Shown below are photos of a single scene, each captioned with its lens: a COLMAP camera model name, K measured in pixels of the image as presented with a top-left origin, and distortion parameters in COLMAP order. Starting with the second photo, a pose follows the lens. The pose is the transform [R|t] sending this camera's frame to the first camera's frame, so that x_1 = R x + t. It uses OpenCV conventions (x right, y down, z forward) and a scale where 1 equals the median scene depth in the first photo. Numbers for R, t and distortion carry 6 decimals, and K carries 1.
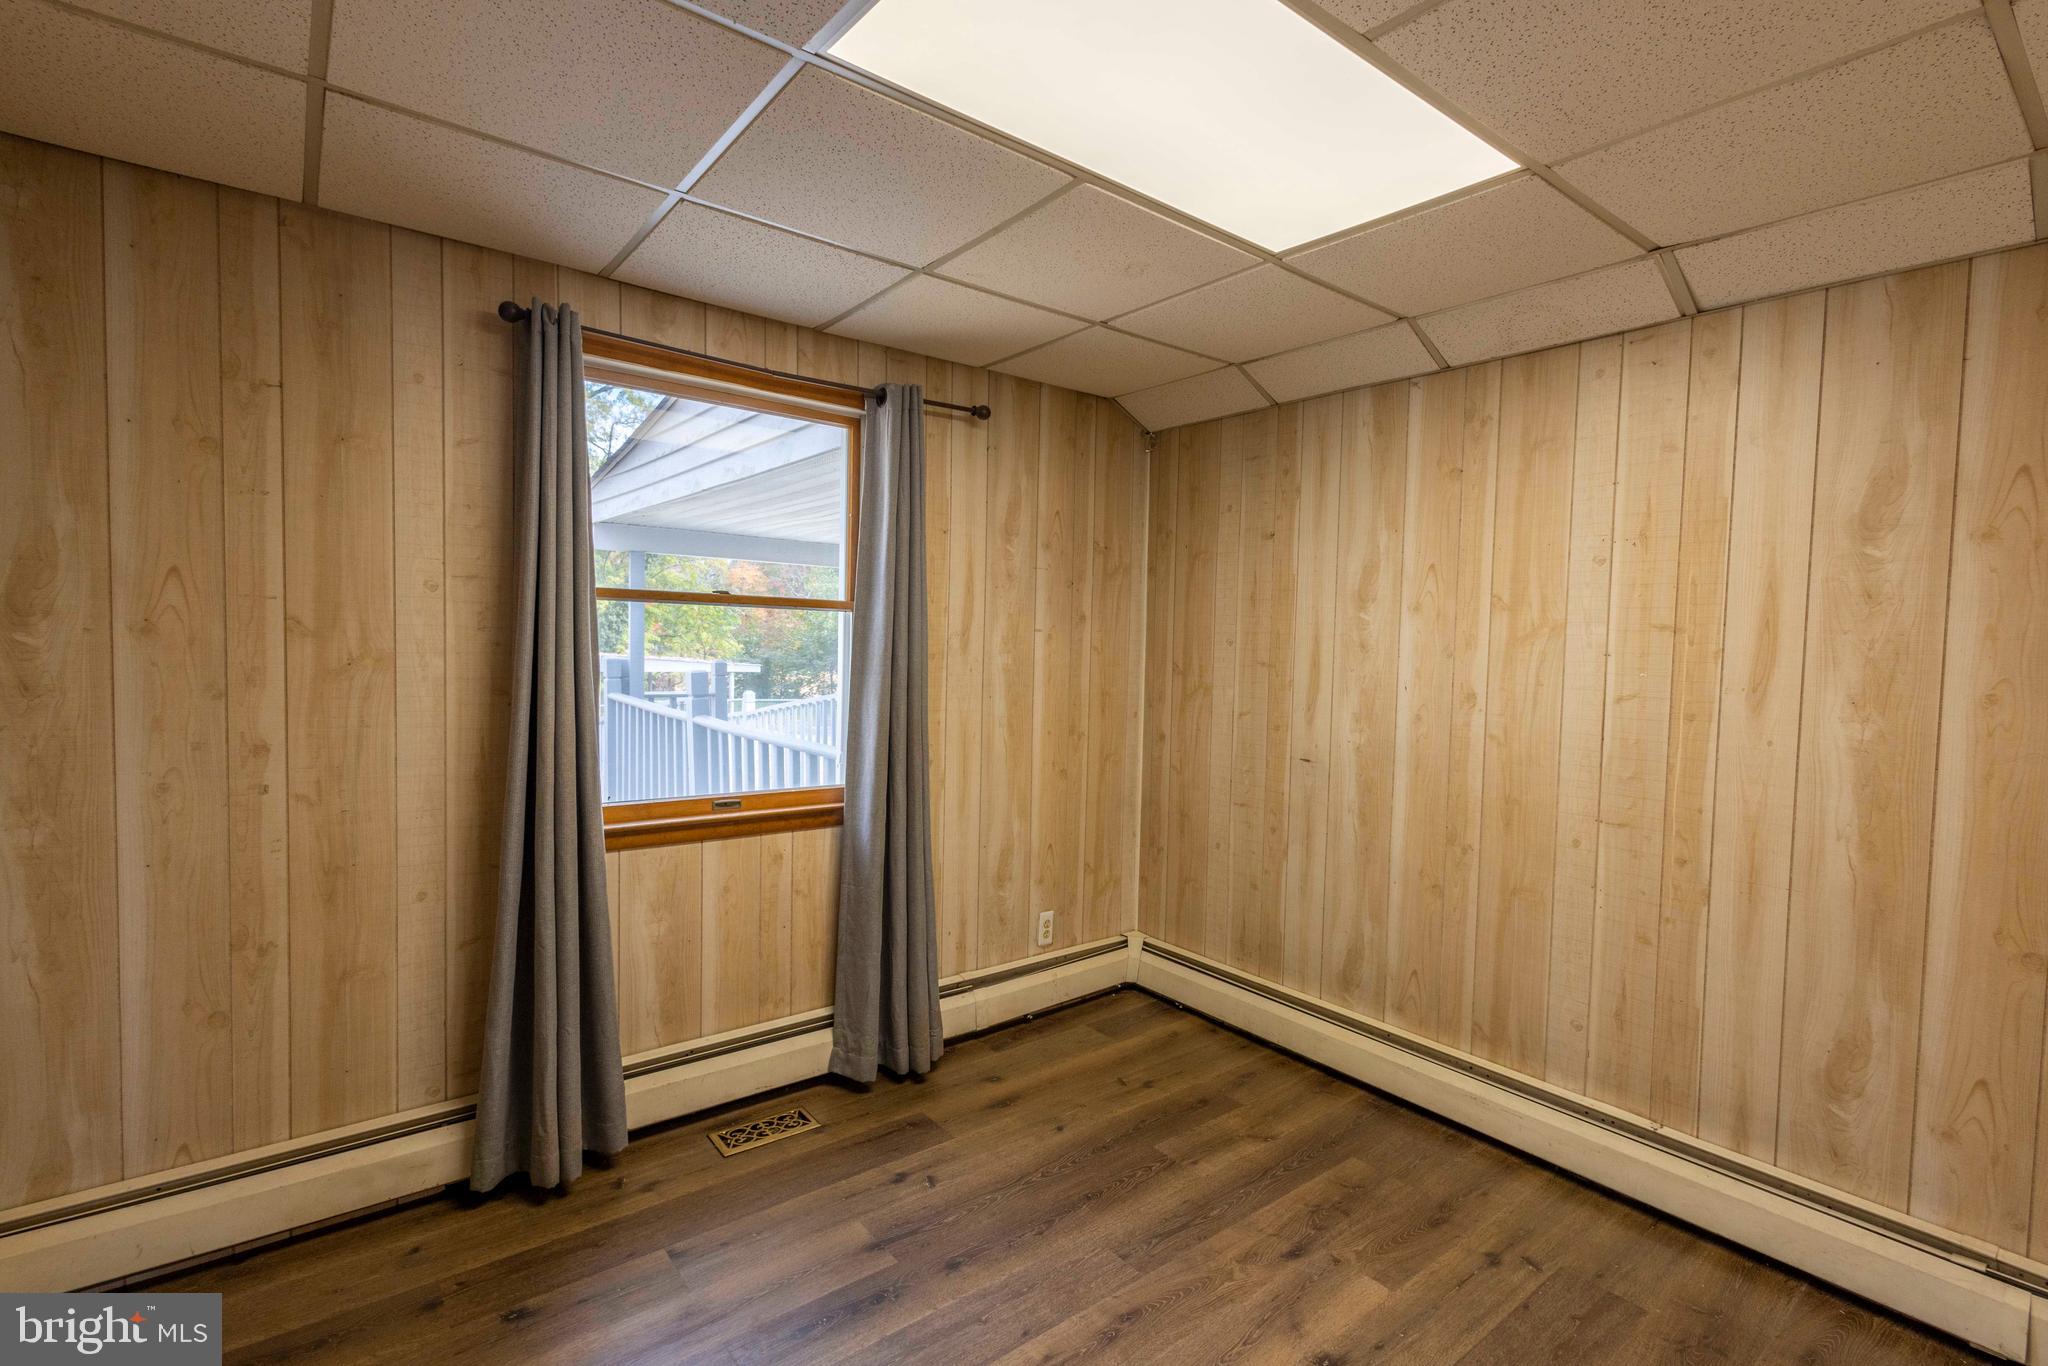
lens RADIAL K [[935.5, 0, 1025.4], [0, 935.5, 685.3], [0, 0, 1]] dist [0.002417, -0.000373]
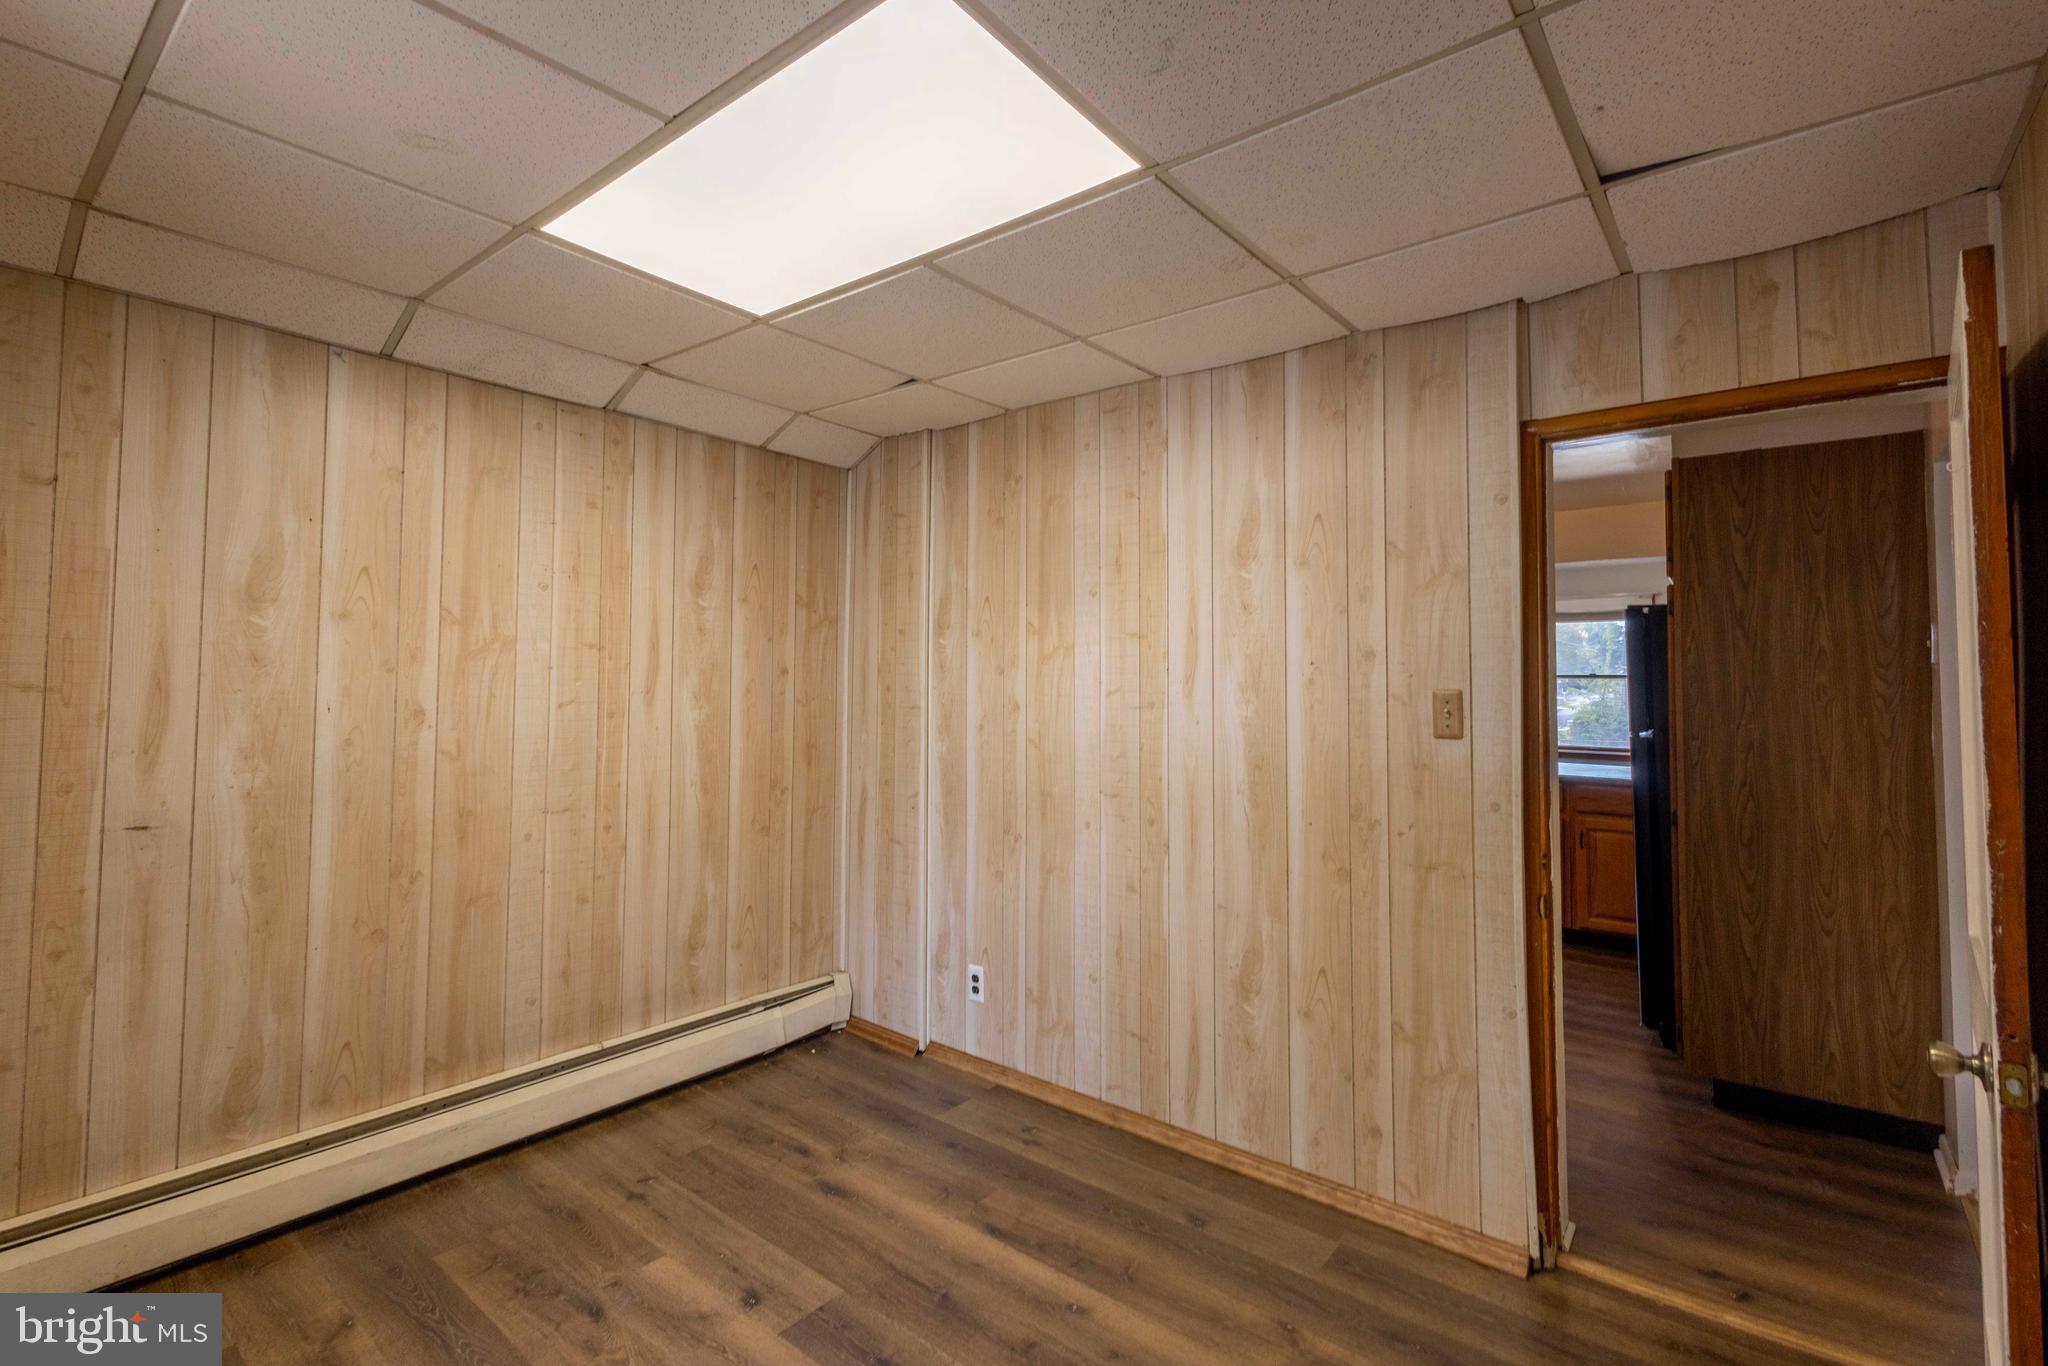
lens RADIAL K [[935.5, 0, 1020.1], [0, 935.5, 639.9], [0, 0, 1]] dist [0.002417, -0.000373]
pose [[-0.224435, 0.018986, 0.974304, -0.623305], [0.031881, 0.999418, -0.012132, -0.033116], [-0.973967, 0.028339, -0.224910, 0.662373]]
